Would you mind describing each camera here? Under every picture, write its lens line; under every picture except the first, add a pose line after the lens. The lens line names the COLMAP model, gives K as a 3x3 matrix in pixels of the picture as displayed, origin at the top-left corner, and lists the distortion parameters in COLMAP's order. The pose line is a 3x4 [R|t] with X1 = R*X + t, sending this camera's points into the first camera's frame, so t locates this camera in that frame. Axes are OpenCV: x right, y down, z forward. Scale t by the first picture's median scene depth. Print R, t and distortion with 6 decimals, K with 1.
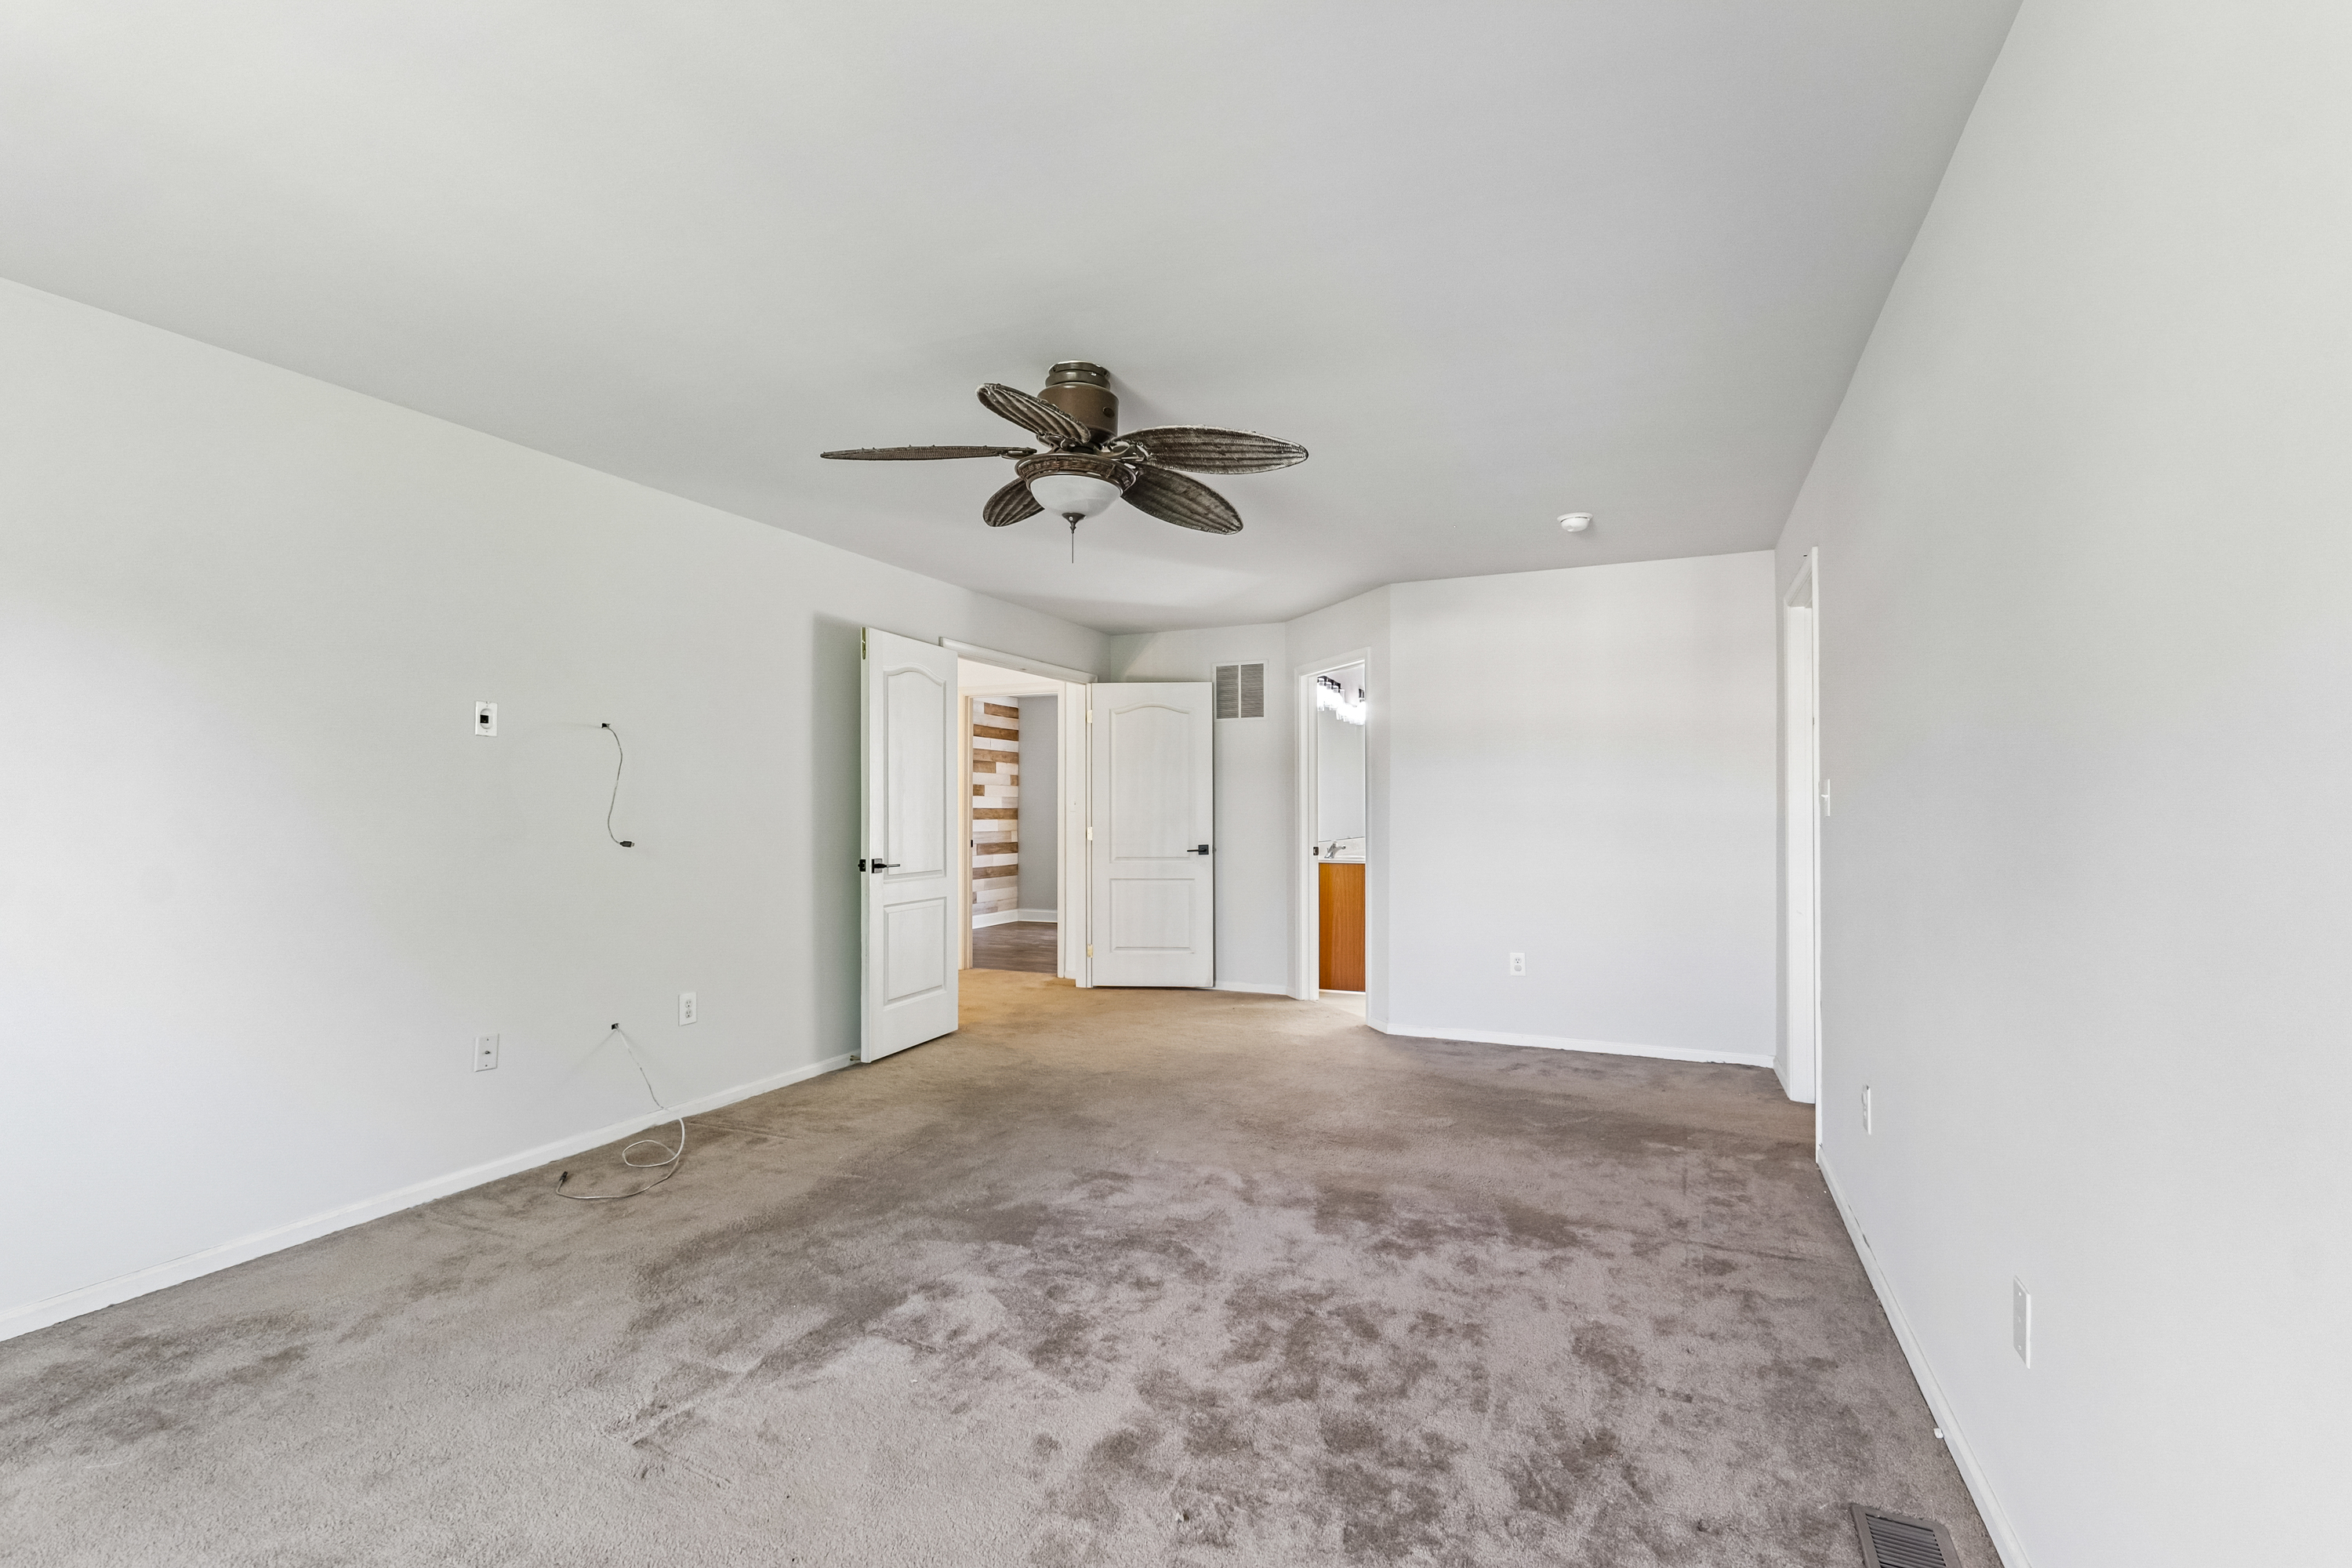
lens RADIAL K [[1068.5, 0, 1171.1], [0, 1068.5, 792.6], [0, 0, 1]] dist [0.000656, 0.001334]
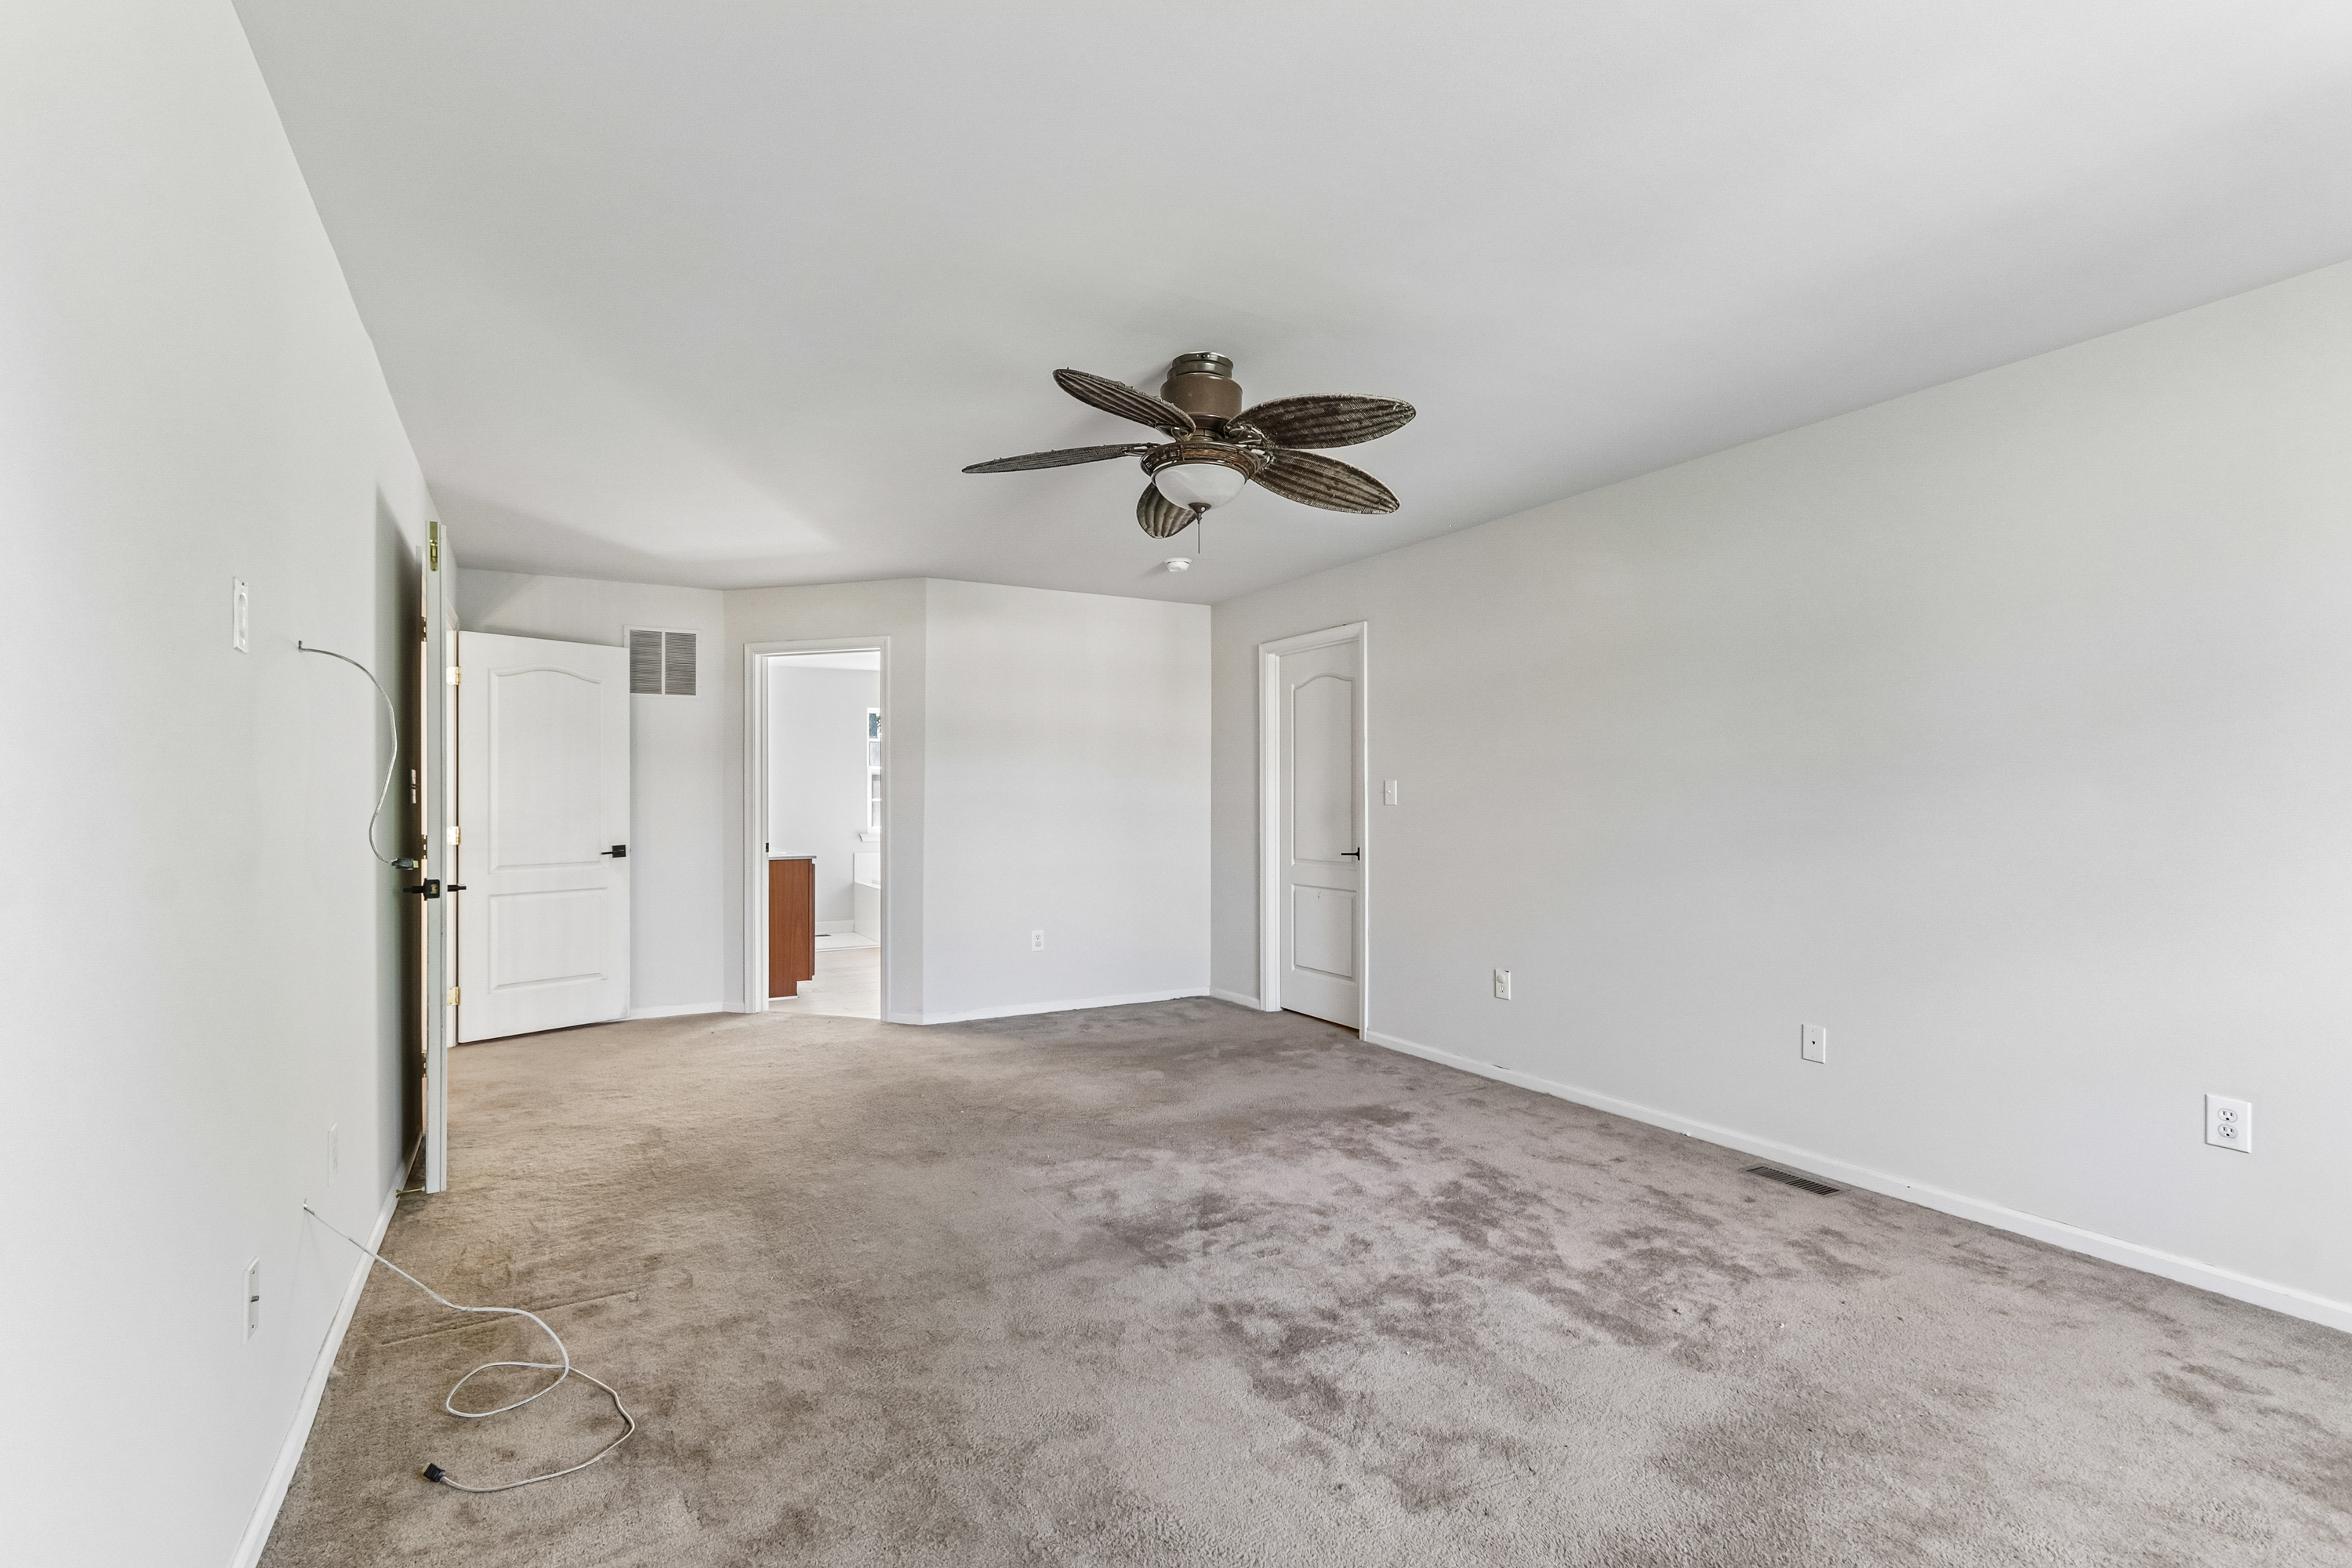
lens RADIAL K [[1068.5, 0, 1170.9], [0, 1068.5, 791.6], [0, 0, 1]] dist [0.000656, 0.001334]
pose [[0.608533, 0.005137, 0.793512, -0.363970], [-0.009406, 0.999955, 0.000740, 0.003026], [-0.793473, -0.007915, 0.608555, 0.164714]]
